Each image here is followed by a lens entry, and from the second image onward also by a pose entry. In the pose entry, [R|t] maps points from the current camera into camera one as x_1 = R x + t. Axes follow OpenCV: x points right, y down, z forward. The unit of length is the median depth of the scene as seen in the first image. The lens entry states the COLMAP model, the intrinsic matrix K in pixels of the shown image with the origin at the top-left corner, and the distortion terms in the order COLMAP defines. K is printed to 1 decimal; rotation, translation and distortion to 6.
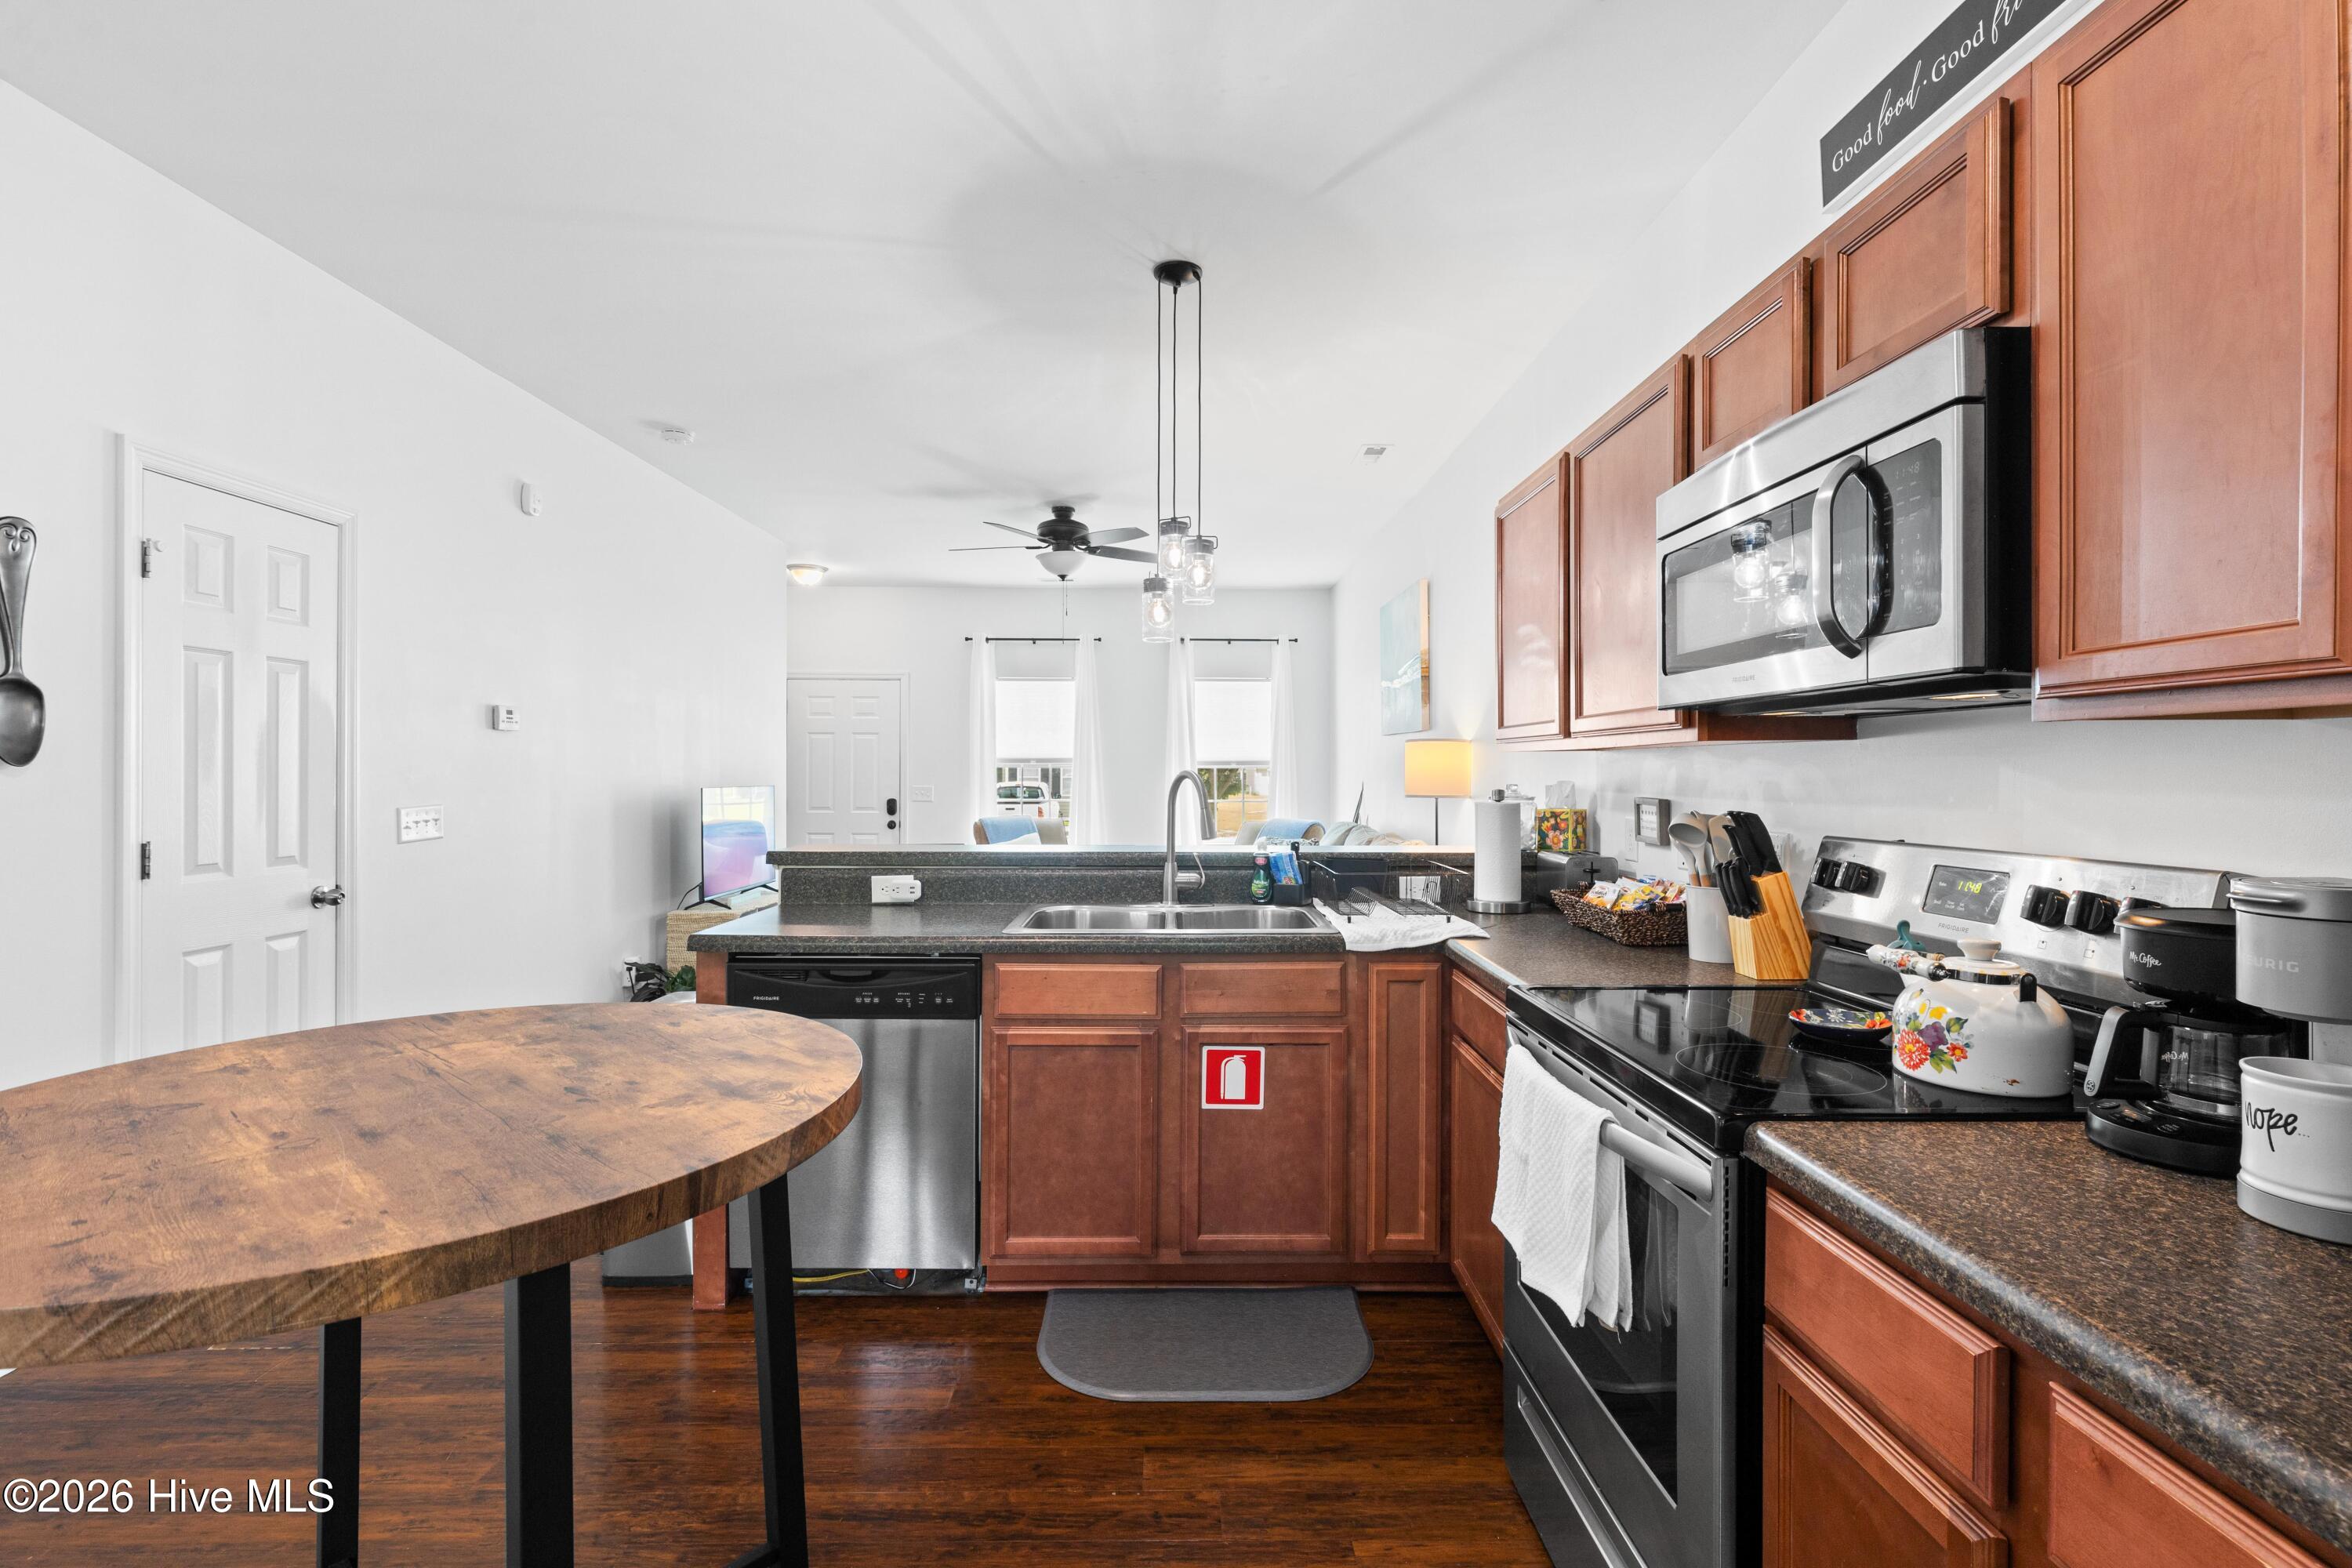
lens RADIAL K [[1032.7, 0, 1170.4], [0, 1032.7, 777.0], [0, 0, 1]] dist [0.003207, 0.000094]
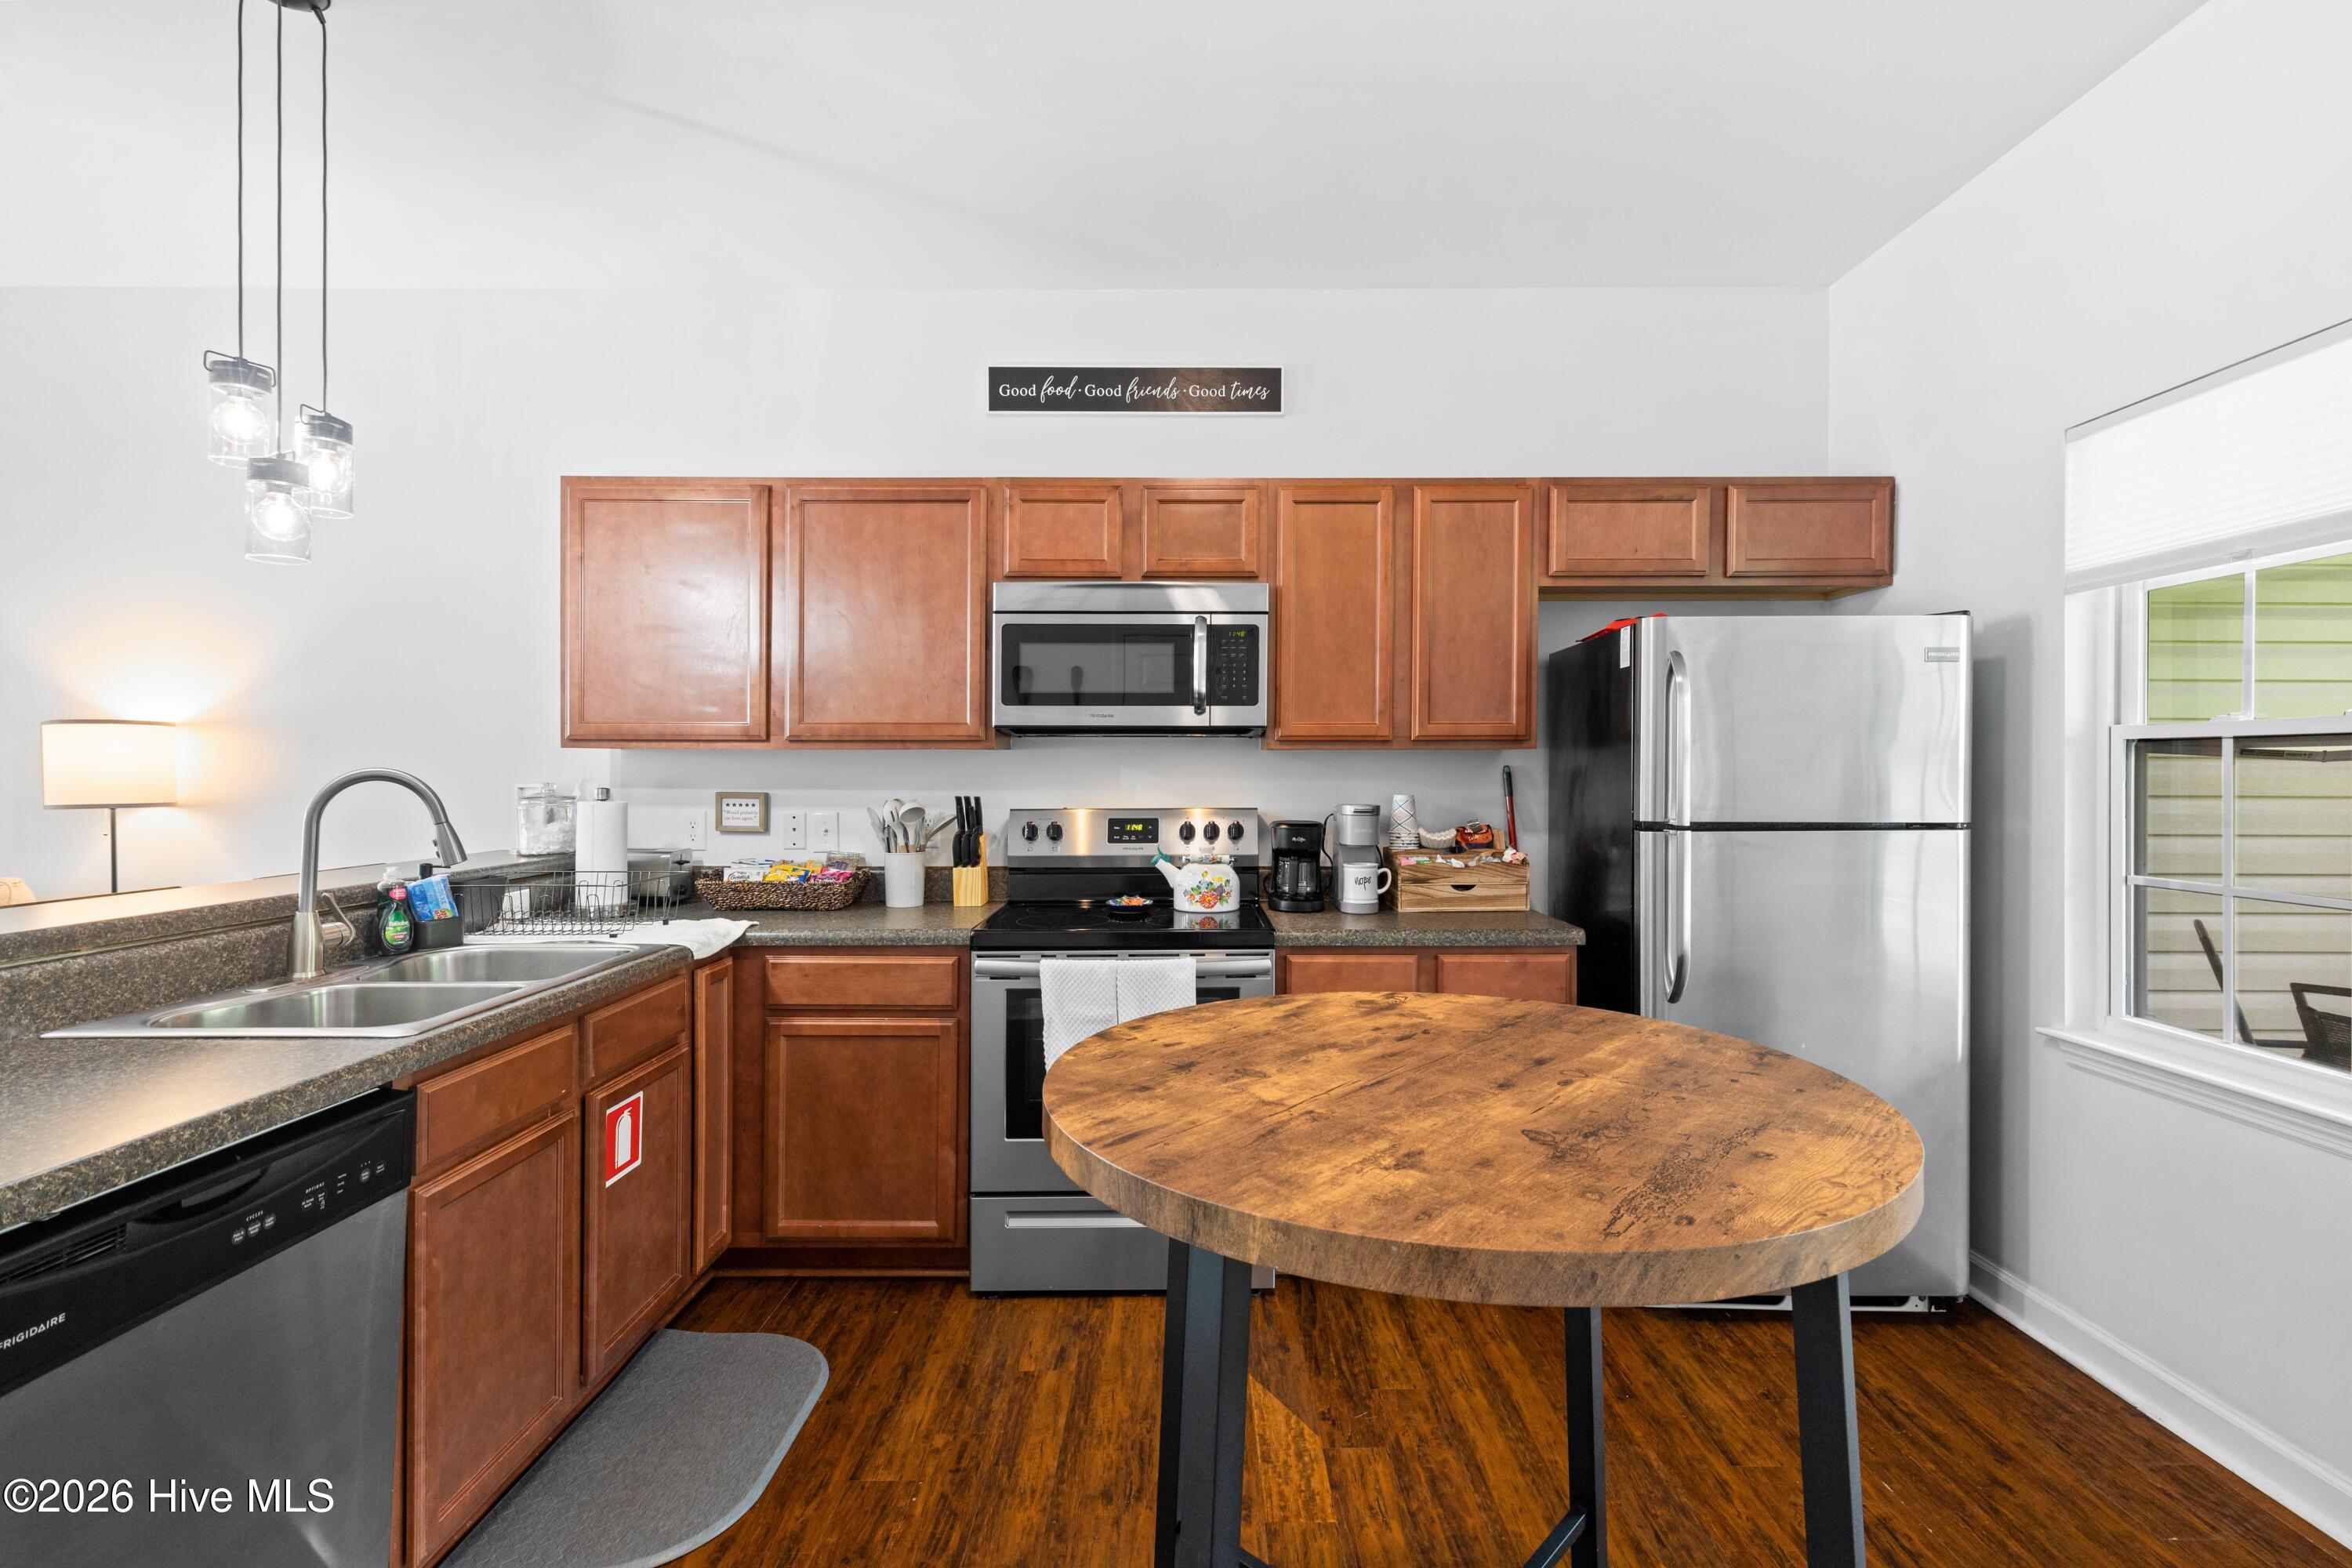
lens RADIAL K [[1069.2, 0, 1182.5], [0, 1069.2, 774.1], [0, 0, 1]] dist [0.011825, 0.000123]
pose [[0.021365, -0.007888, 0.999741, -0.805076], [0.001077, 0.999968, 0.007867, -0.008144], [-0.999771, 0.000909, 0.021373, 0.539070]]
